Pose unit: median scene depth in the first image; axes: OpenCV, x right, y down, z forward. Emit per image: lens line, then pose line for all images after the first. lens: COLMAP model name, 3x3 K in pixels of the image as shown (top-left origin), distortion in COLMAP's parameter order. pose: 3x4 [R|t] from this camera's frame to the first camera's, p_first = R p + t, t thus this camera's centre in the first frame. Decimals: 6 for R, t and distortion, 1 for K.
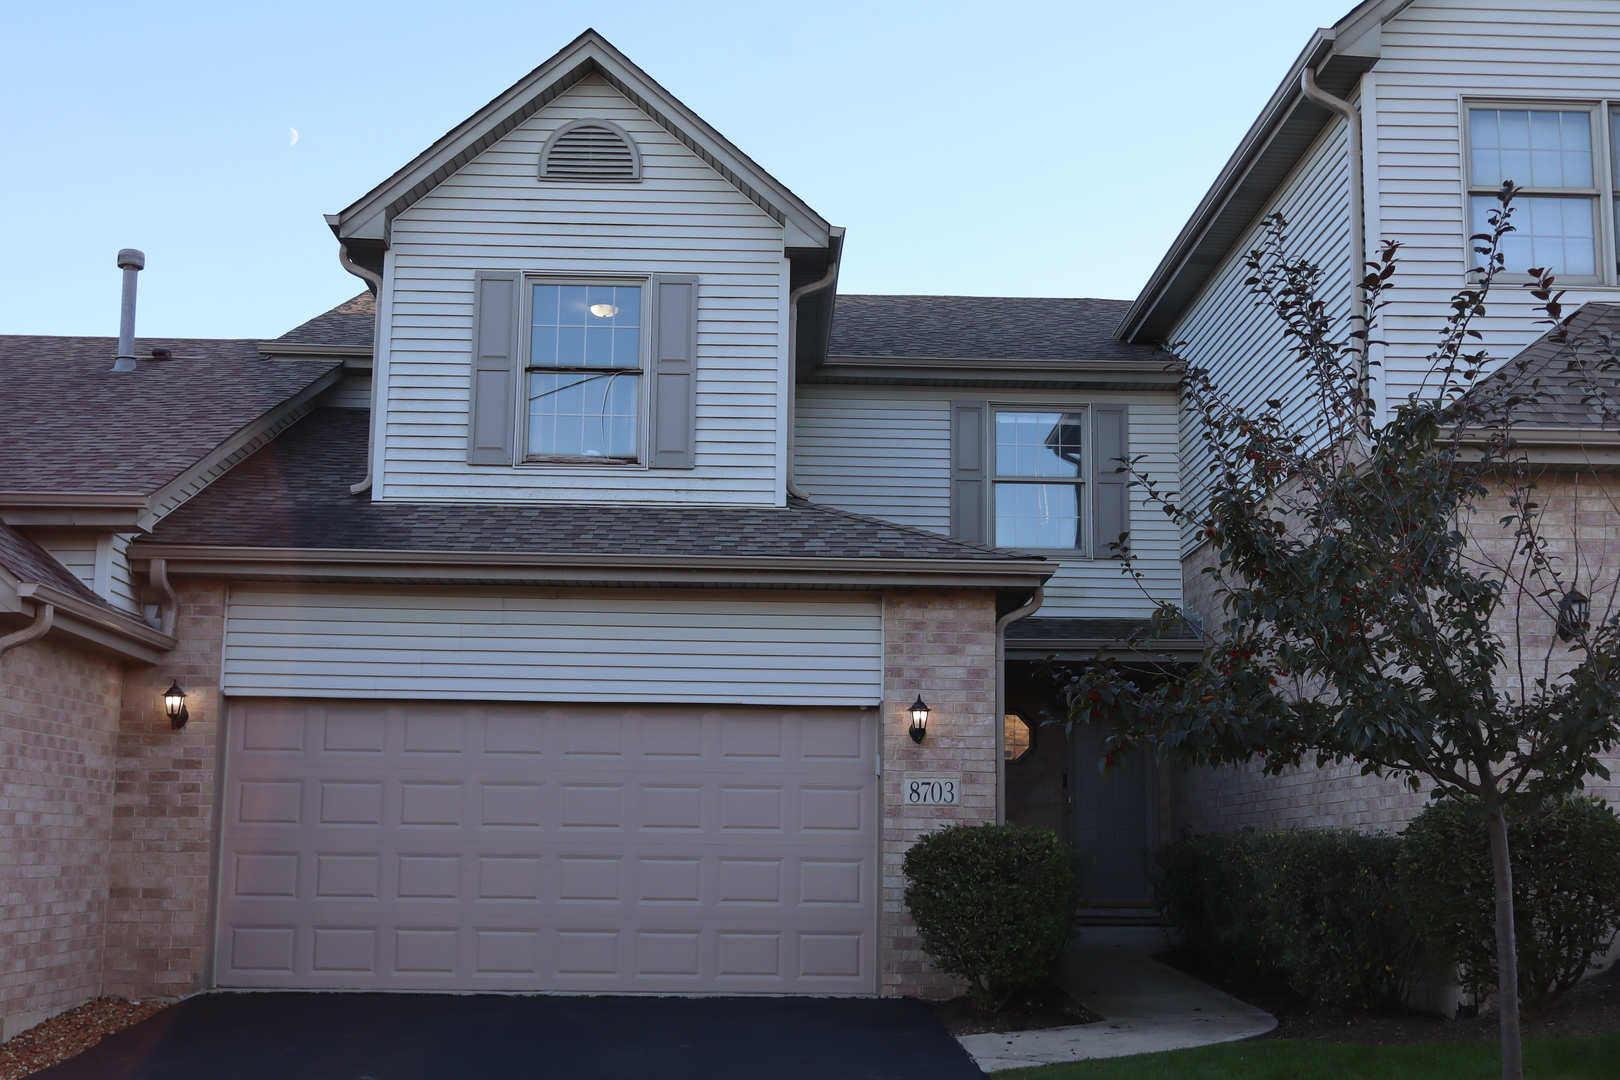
lens RADIAL K [[2096.9, 0, 810.0], [0, 2096.9, 540.0], [0, 0, 1]] dist [0.020801, 0.020501]
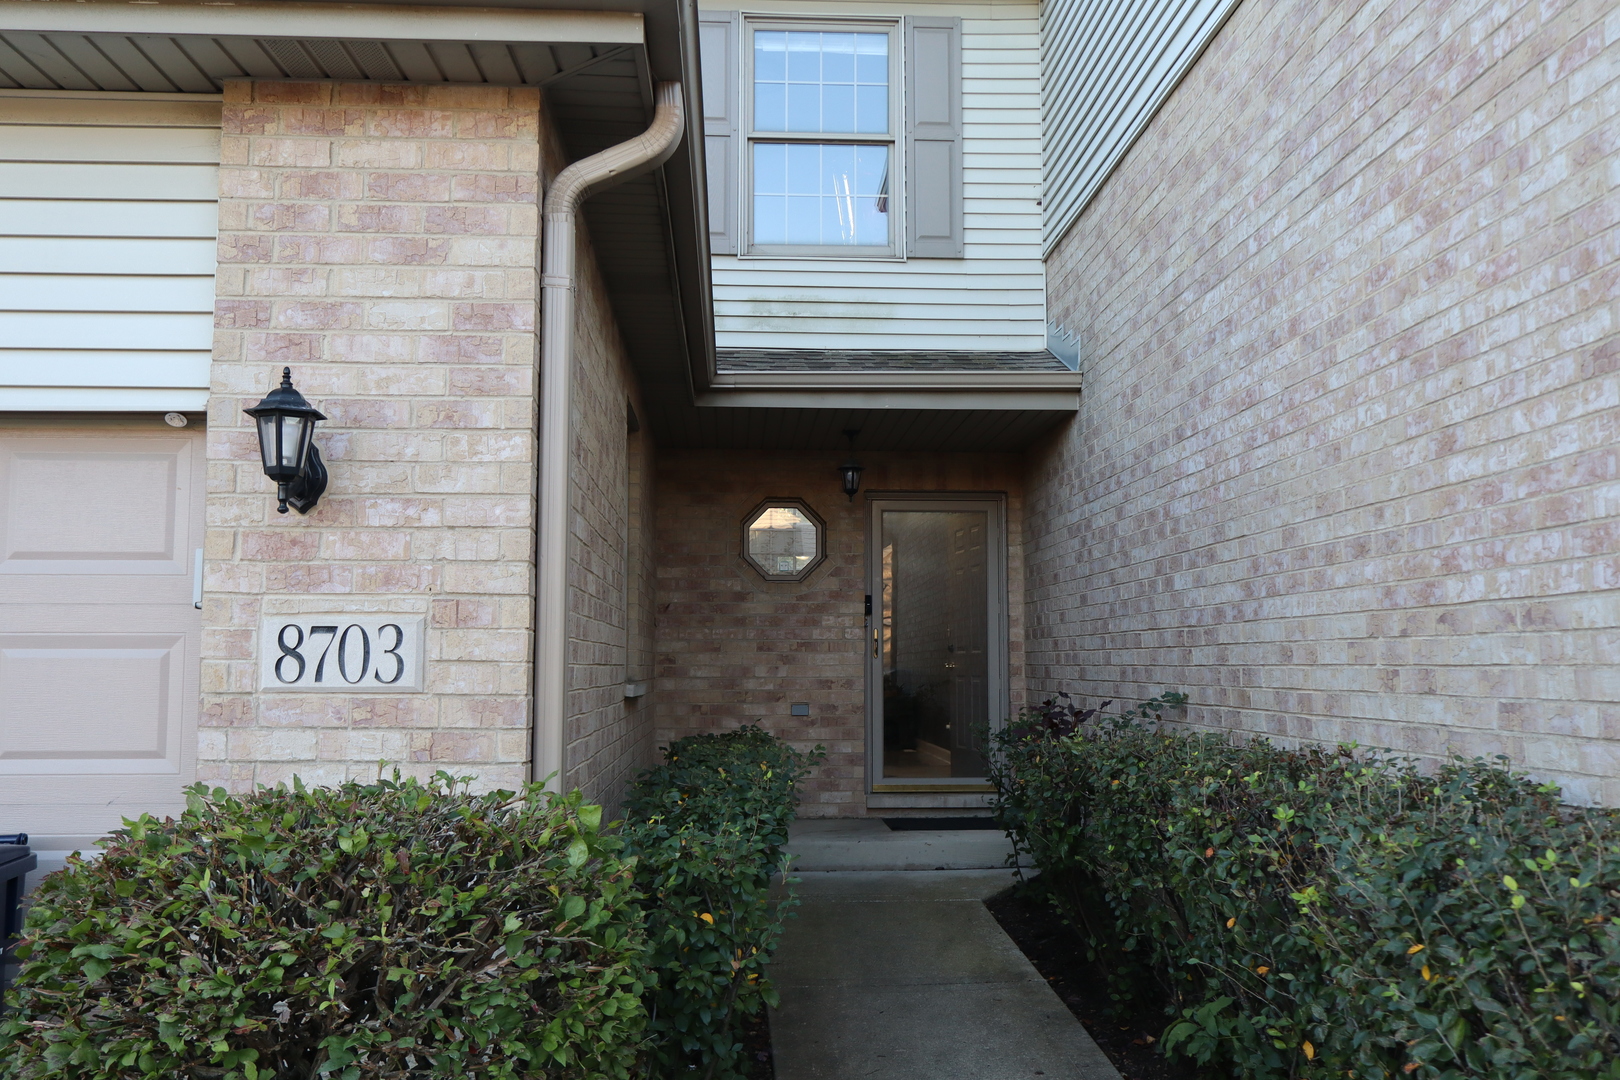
lens RADIAL K [[1483.4, 0, 810.0], [0, 1483.4, 540.0], [0, 0, 1]] dist [0.008038, 0.003326]
pose [[0.999648, -0.009282, 0.024861, 0.128141], [0.007429, 0.997258, 0.073623, 0.082967], [-0.025477, -0.073412, 0.996976, 0.745765]]
